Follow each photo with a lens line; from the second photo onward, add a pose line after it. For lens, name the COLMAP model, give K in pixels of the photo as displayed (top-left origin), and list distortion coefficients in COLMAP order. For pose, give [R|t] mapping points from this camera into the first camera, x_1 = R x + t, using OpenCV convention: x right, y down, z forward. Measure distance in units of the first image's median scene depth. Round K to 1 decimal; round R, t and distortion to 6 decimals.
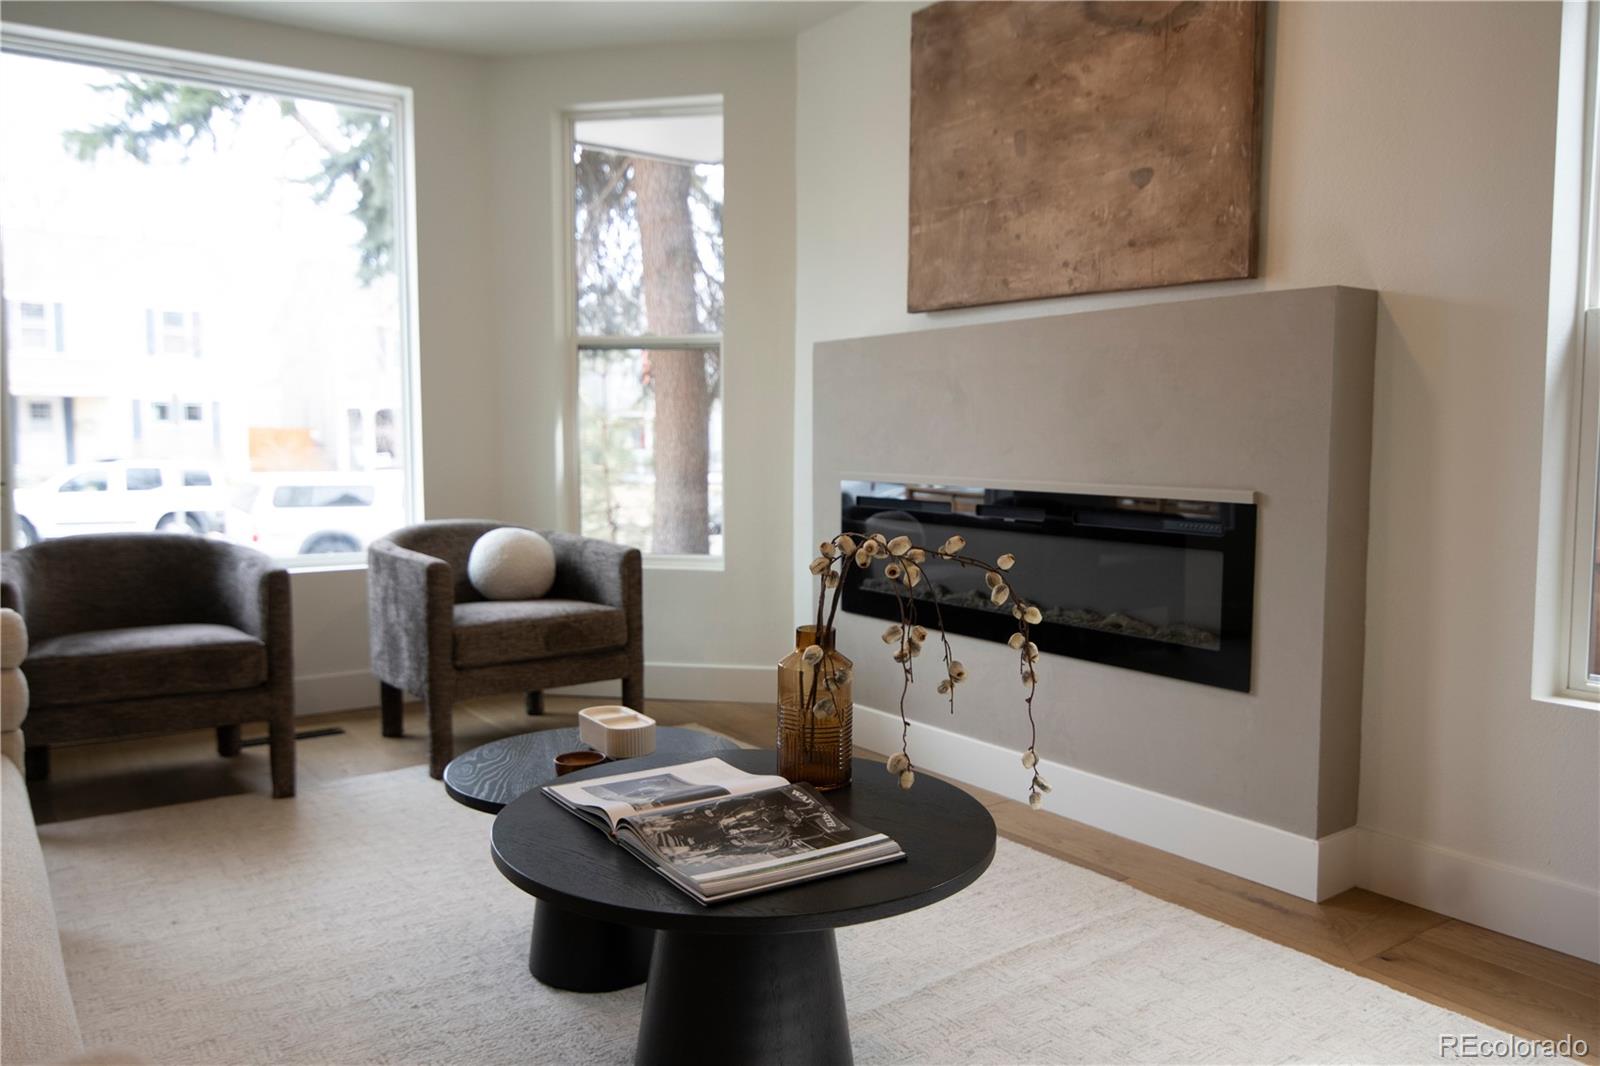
lens RADIAL K [[1212.2, 0, 802.6], [0, 1212.2, 537.3], [0, 0, 1]] dist [0.006557, 0.000355]
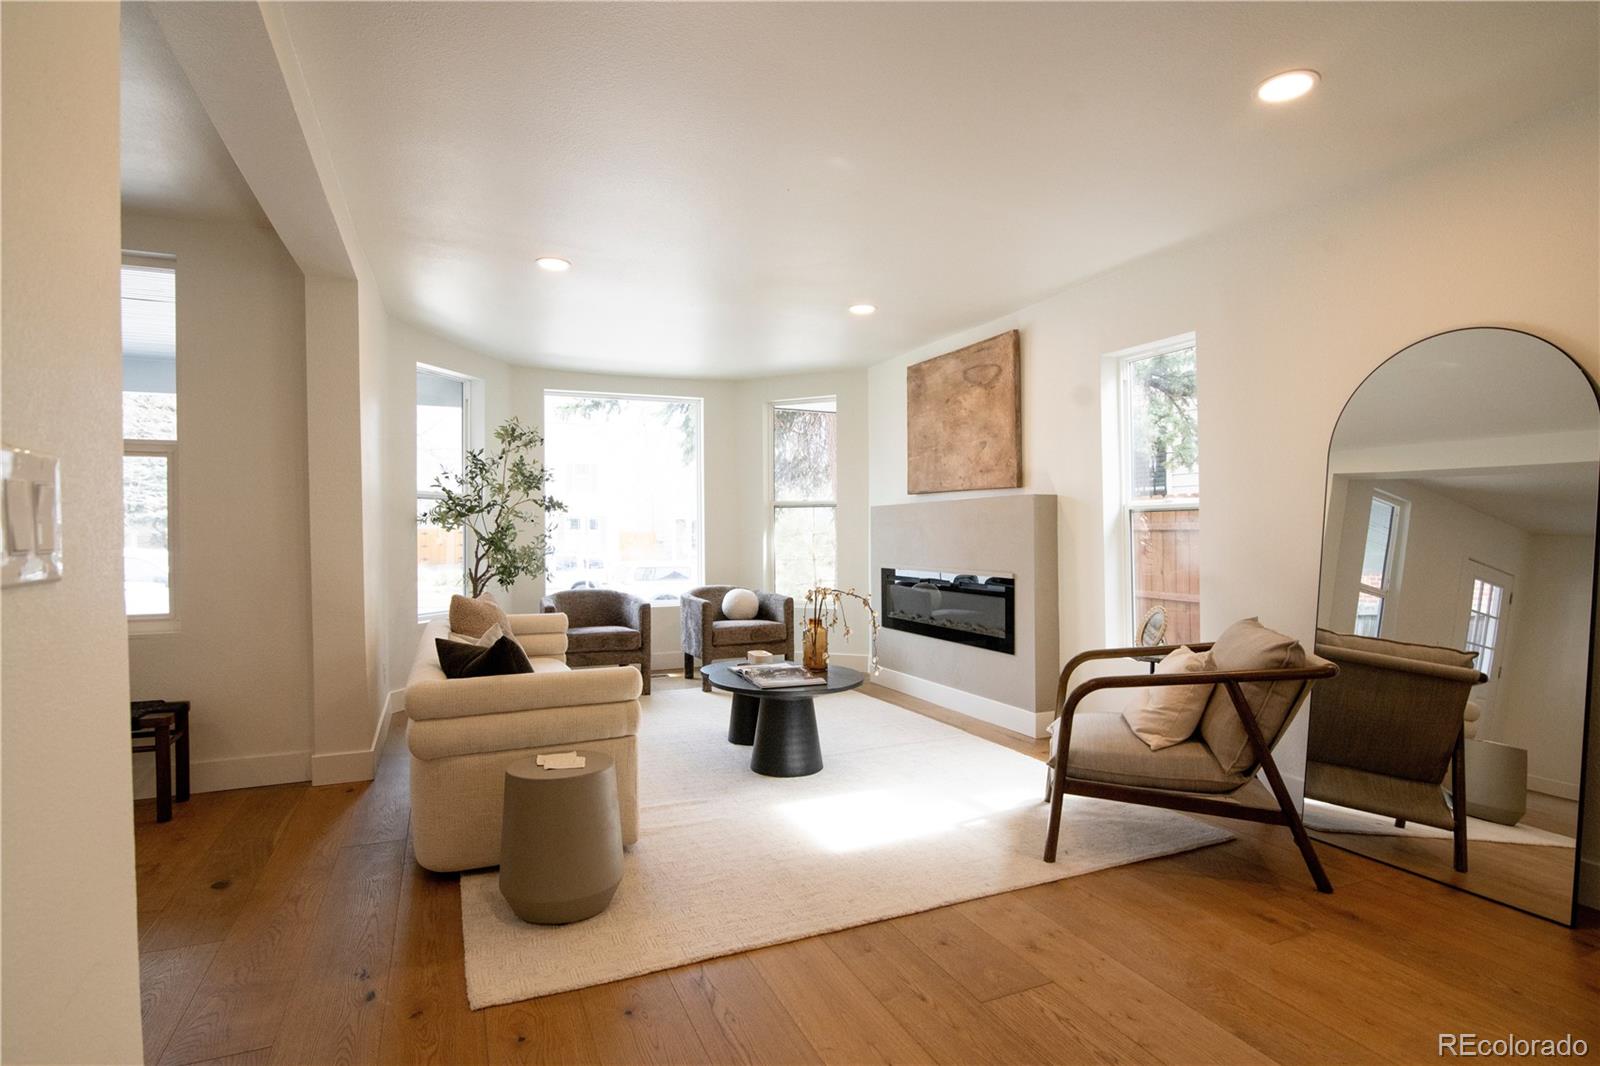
lens RADIAL K [[883.3, 0, 801.8], [0, 883.3, 529.9], [0, 0, 1]] dist [-0.011978, -0.000772]
pose [[0.976487, -0.008104, -0.215423, 0.266856], [-0.009961, 0.996529, -0.082643, 0.021303], [0.215345, 0.082845, 0.973018, -0.693185]]
